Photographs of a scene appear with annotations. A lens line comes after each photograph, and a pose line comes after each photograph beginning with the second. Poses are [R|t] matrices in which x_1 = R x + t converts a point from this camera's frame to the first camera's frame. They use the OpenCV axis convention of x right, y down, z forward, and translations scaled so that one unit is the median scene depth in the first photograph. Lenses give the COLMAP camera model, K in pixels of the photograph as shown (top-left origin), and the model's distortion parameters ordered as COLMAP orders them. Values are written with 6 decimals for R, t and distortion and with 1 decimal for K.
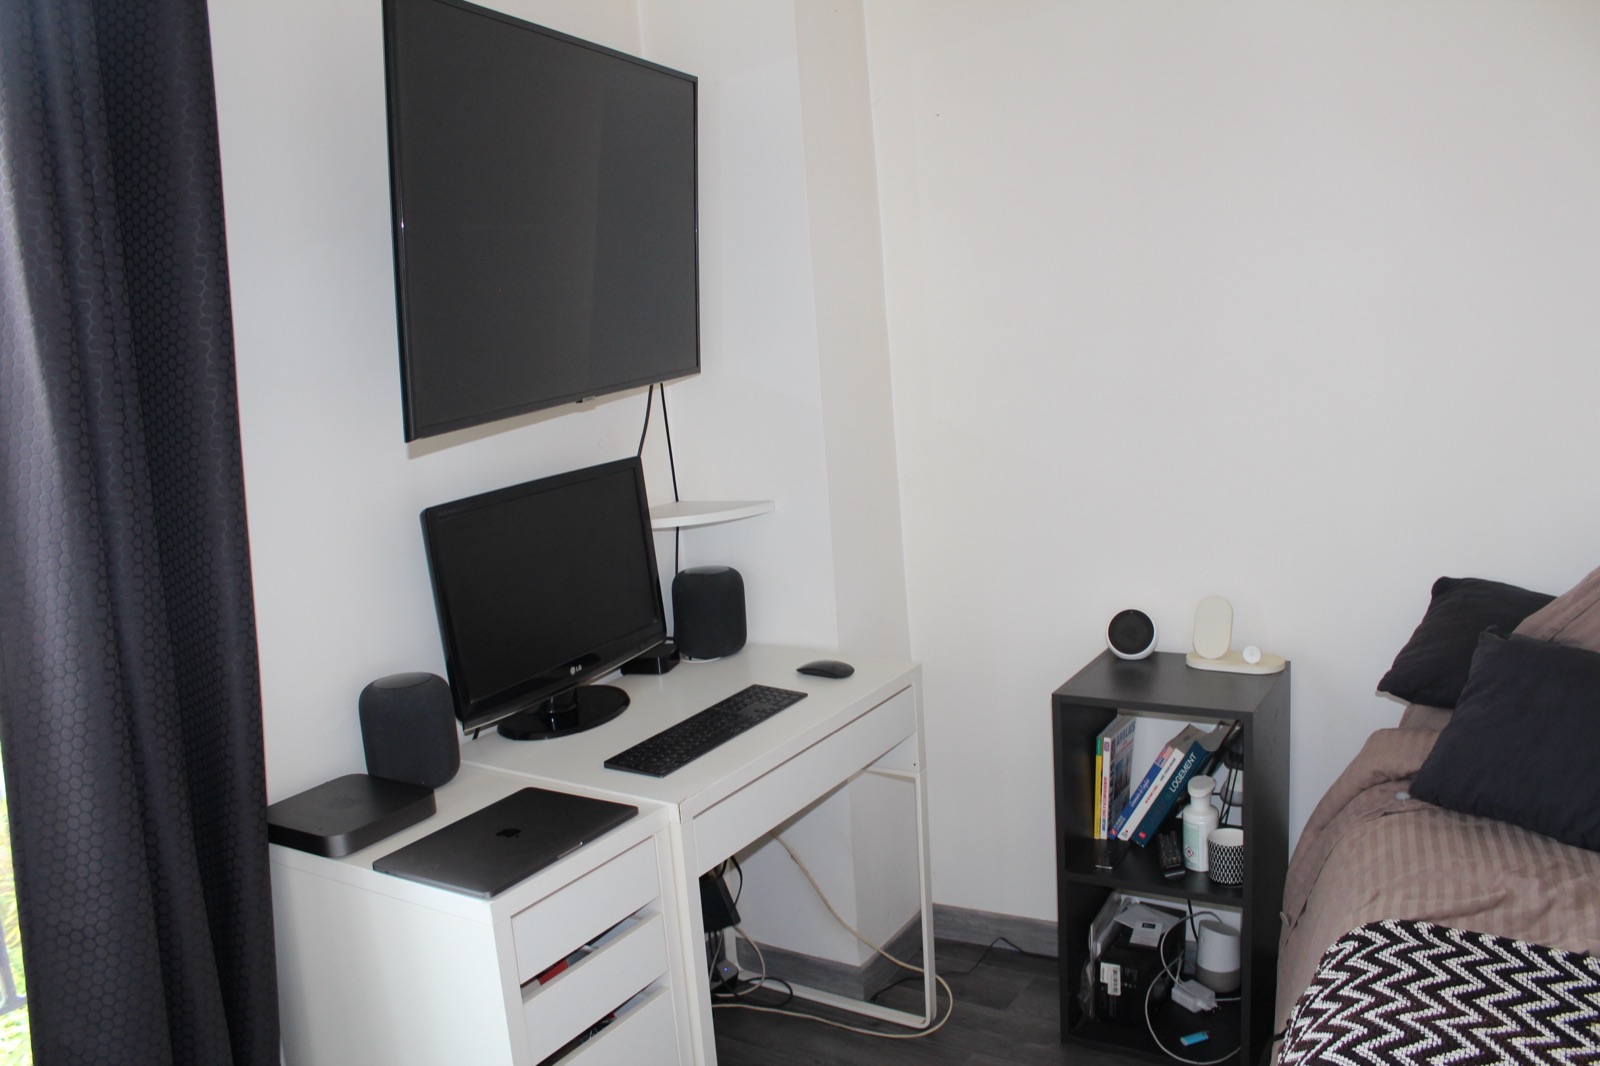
lens RADIAL K [[1346.0, 0, 796.4], [0, 1346.0, 538.1], [0, 0, 1]] dist [-0.155793, 0.155081]
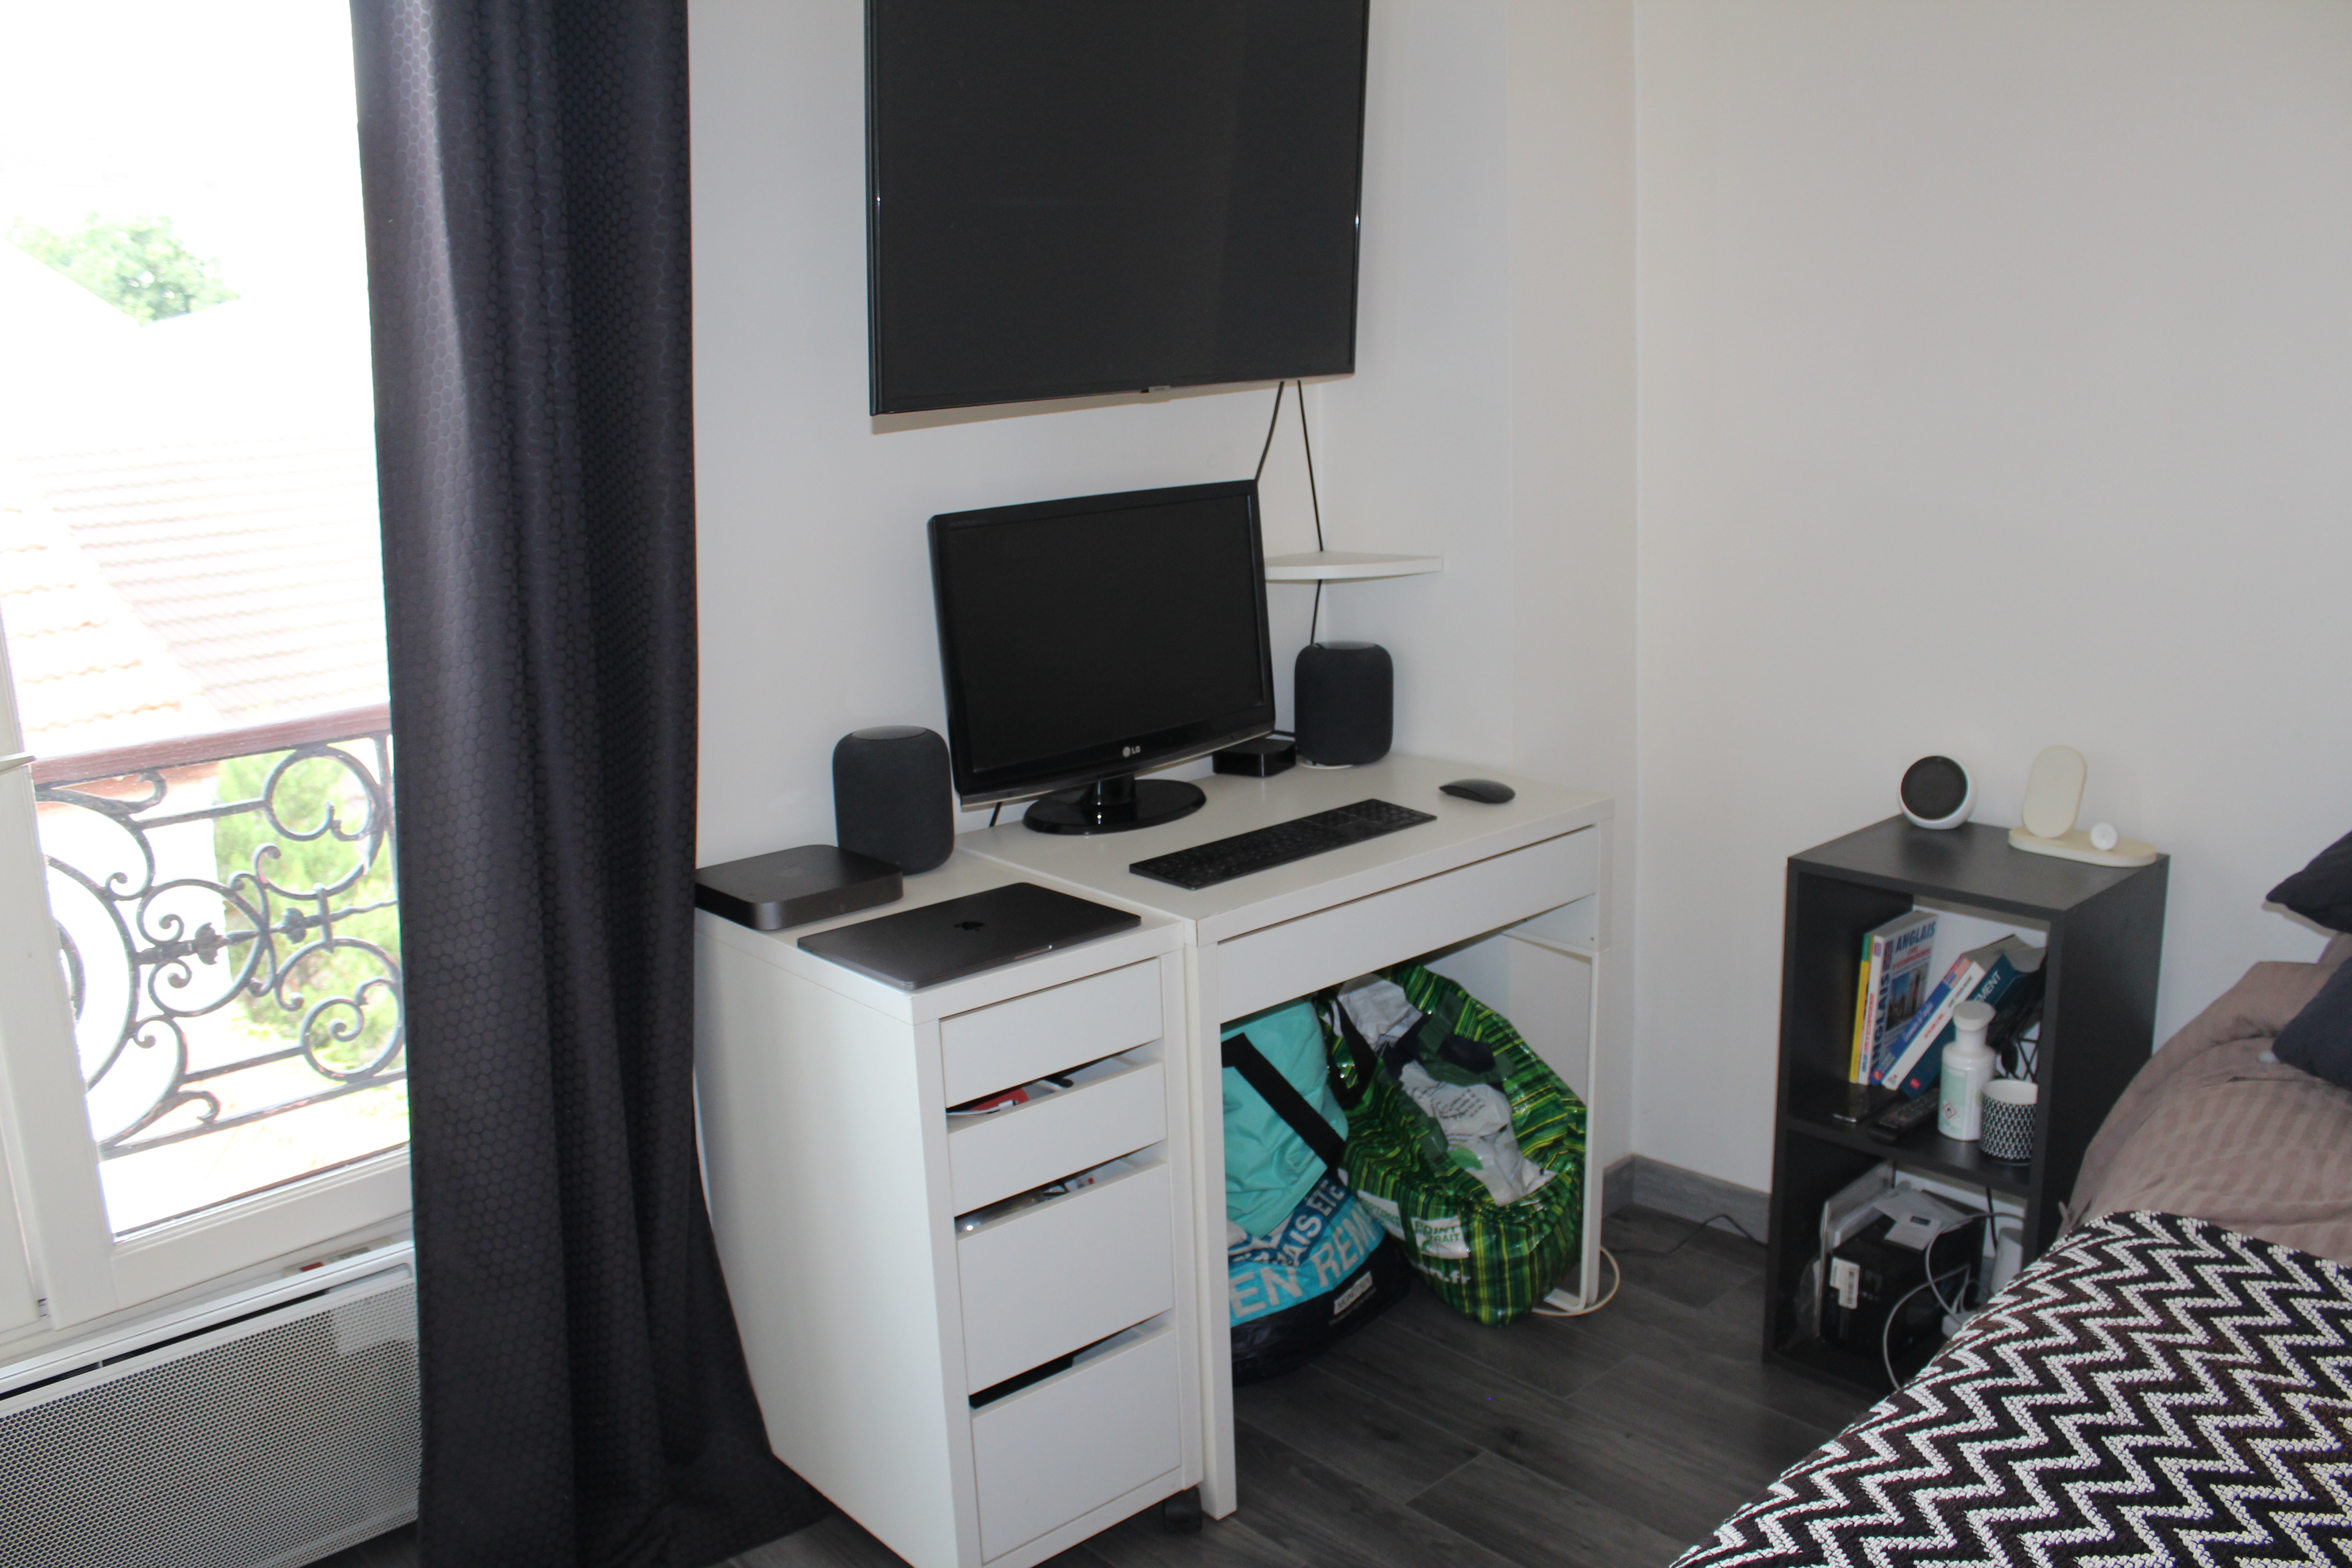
lens RADIAL K [[1978.7, 0, 1170.7], [0, 1978.7, 791.4], [0, 0, 1]] dist [-0.155793, 0.155081]
pose [[0.957002, 0.103587, -0.270956, 0.161825], [-0.086542, 0.993485, 0.074148, 0.036002], [0.276871, -0.047511, 0.959732, -0.068140]]
